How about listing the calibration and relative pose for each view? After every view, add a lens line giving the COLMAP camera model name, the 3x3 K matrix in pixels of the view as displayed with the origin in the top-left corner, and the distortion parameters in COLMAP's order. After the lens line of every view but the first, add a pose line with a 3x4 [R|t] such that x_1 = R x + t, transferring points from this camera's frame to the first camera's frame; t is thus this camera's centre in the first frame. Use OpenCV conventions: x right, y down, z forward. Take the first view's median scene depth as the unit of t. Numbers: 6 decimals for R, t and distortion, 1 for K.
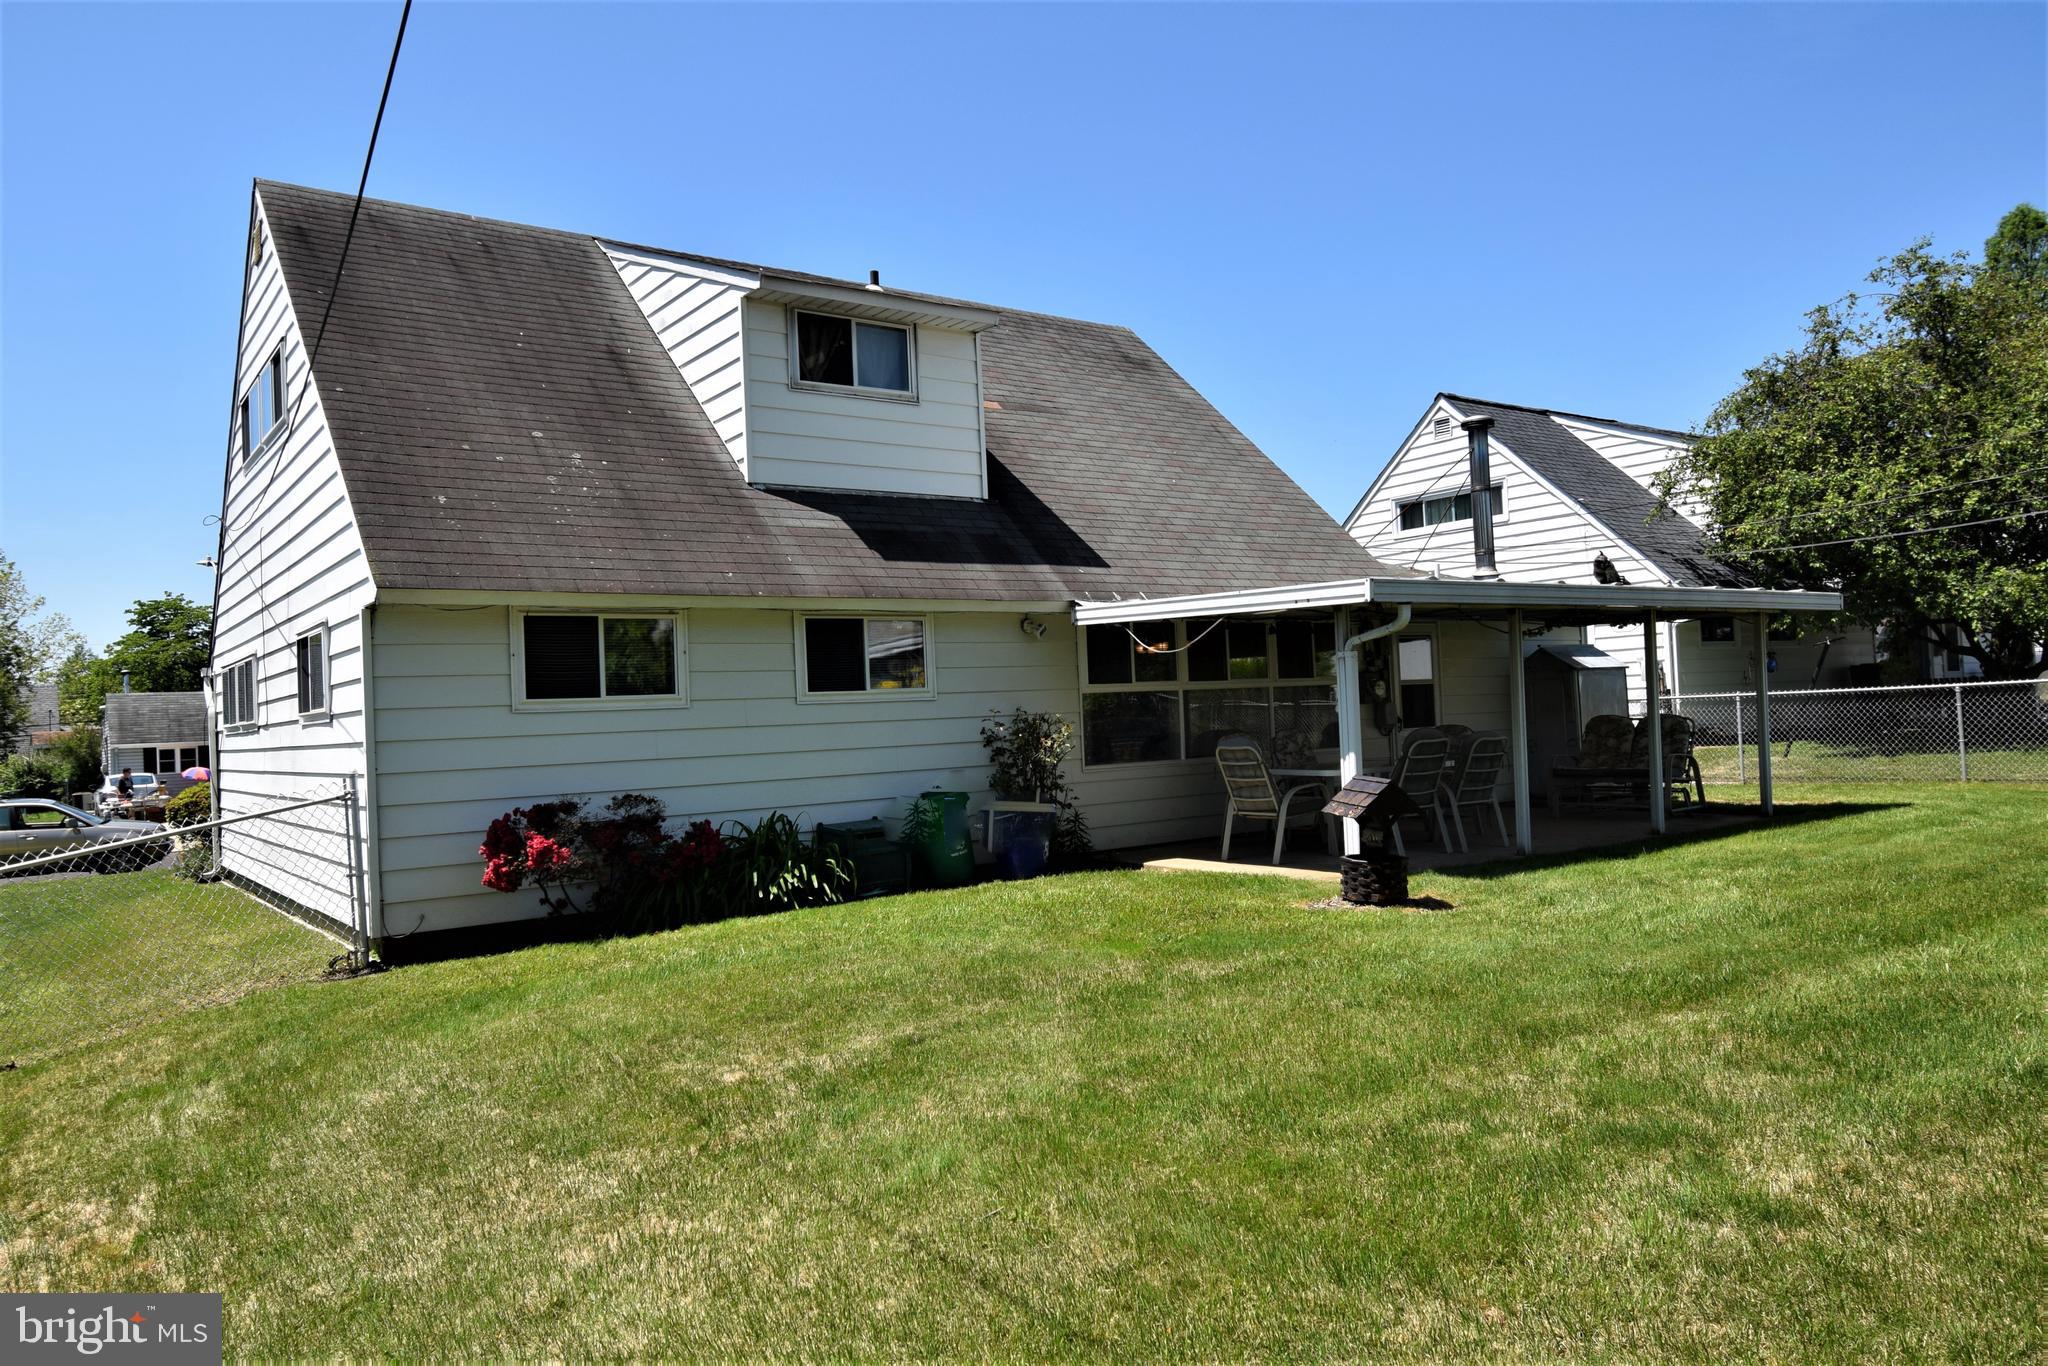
lens RADIAL K [[1410.8, 0, 1008.2], [0, 1410.8, 680.1], [0, 0, 1]] dist [0.006814, -0.018378]
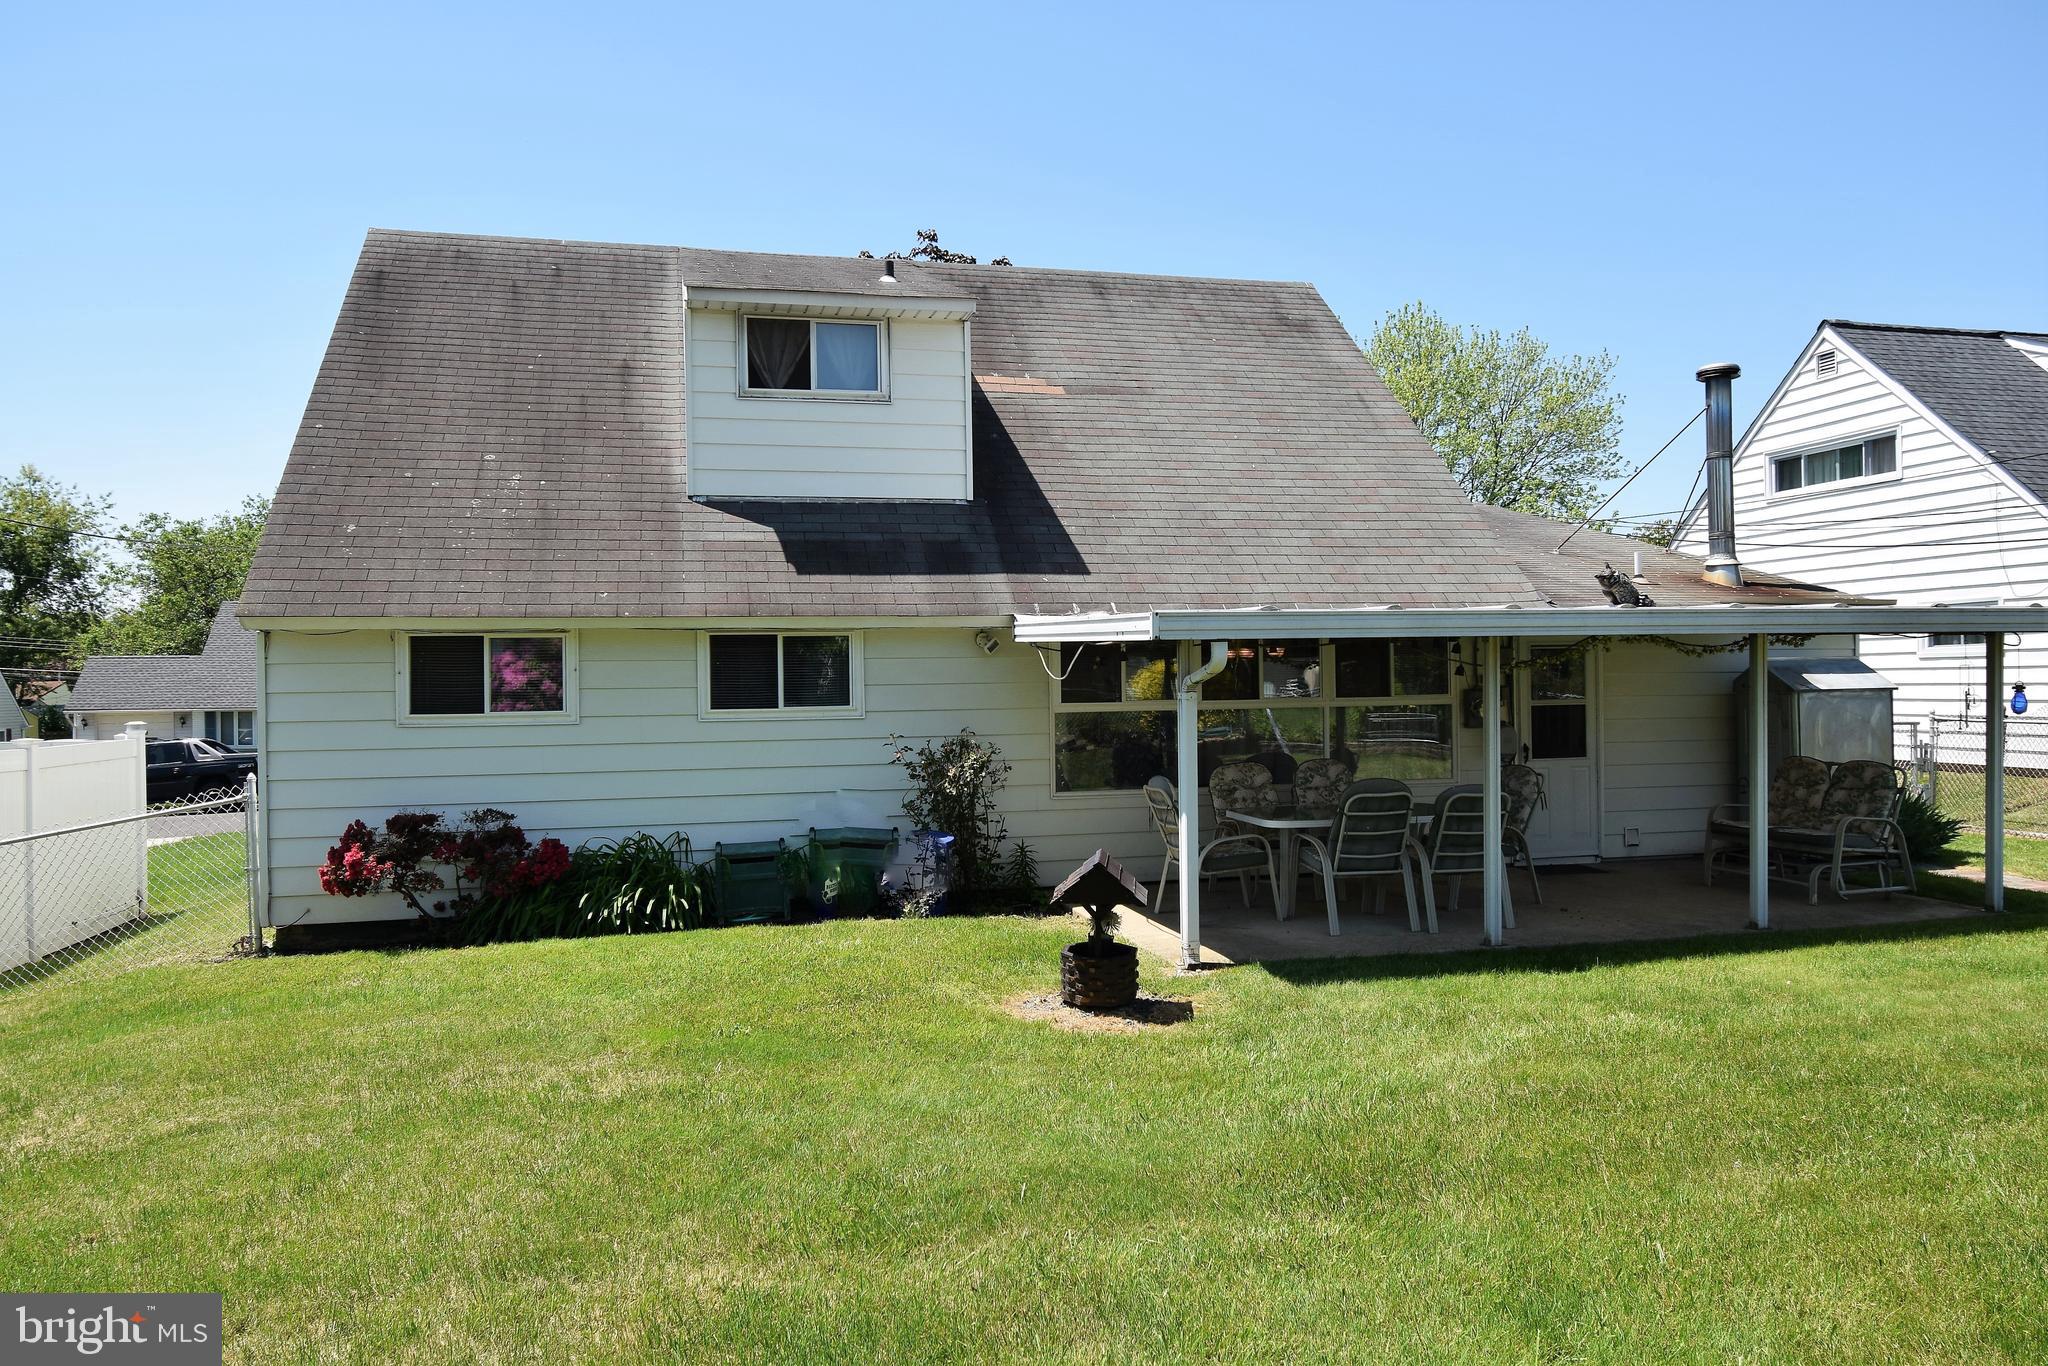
lens RADIAL K [[1406.3, 0, 1017.8], [0, 1406.3, 682.0], [0, 0, 1]] dist [0.003105, -0.002094]
pose [[0.921822, 0.030945, -0.386377, 0.416532], [-0.015274, 0.998934, 0.043564, -0.054473], [0.387313, -0.034257, 0.921311, 0.166389]]
